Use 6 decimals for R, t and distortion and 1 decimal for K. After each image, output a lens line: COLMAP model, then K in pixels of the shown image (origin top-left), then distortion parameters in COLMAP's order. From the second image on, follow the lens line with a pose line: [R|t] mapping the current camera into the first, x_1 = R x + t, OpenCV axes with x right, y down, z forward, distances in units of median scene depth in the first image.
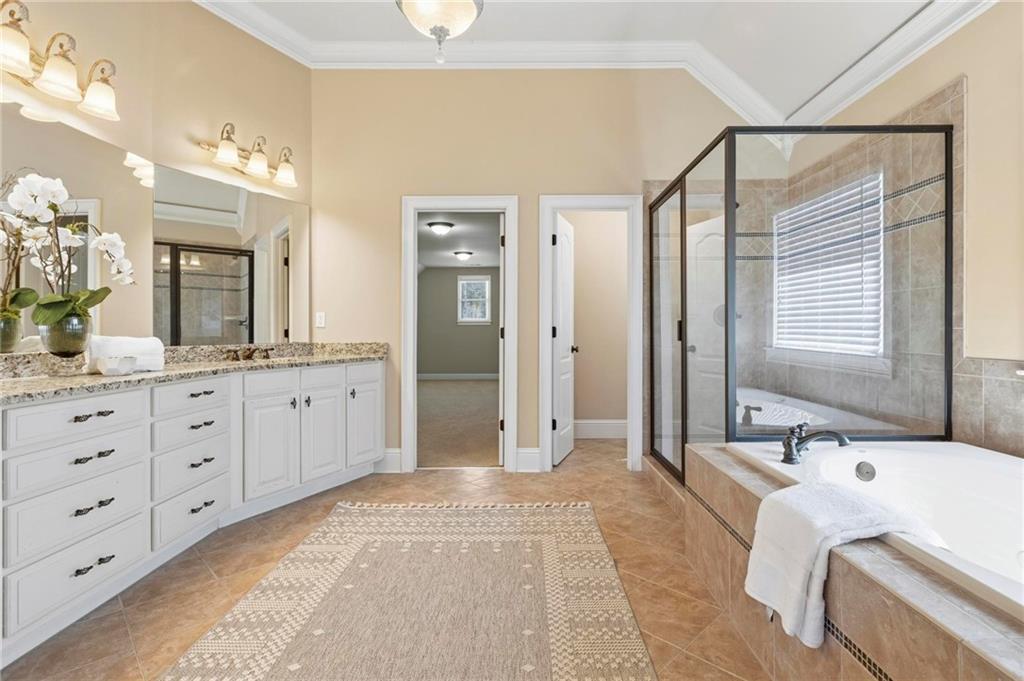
lens RADIAL K [[471.8, 0, 510.2], [0, 471.8, 335.3], [0, 0, 1]] dist [-0.000636, -0.000207]
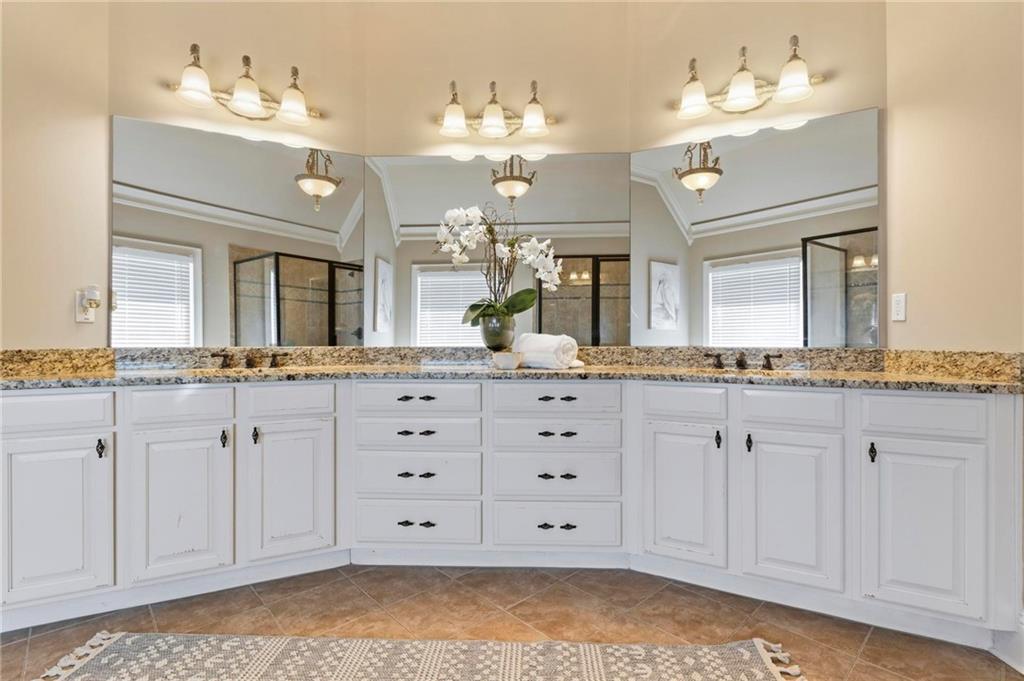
lens RADIAL K [[471.8, 0, 508.8], [0, 471.8, 333.1], [0, 0, 1]] dist [-0.000636, -0.000207]
pose [[0.005484, -0.009256, -0.999942, 0.206190], [-0.007896, 0.999926, -0.009299, 0.008420], [0.999954, 0.007947, 0.005411, 0.787037]]
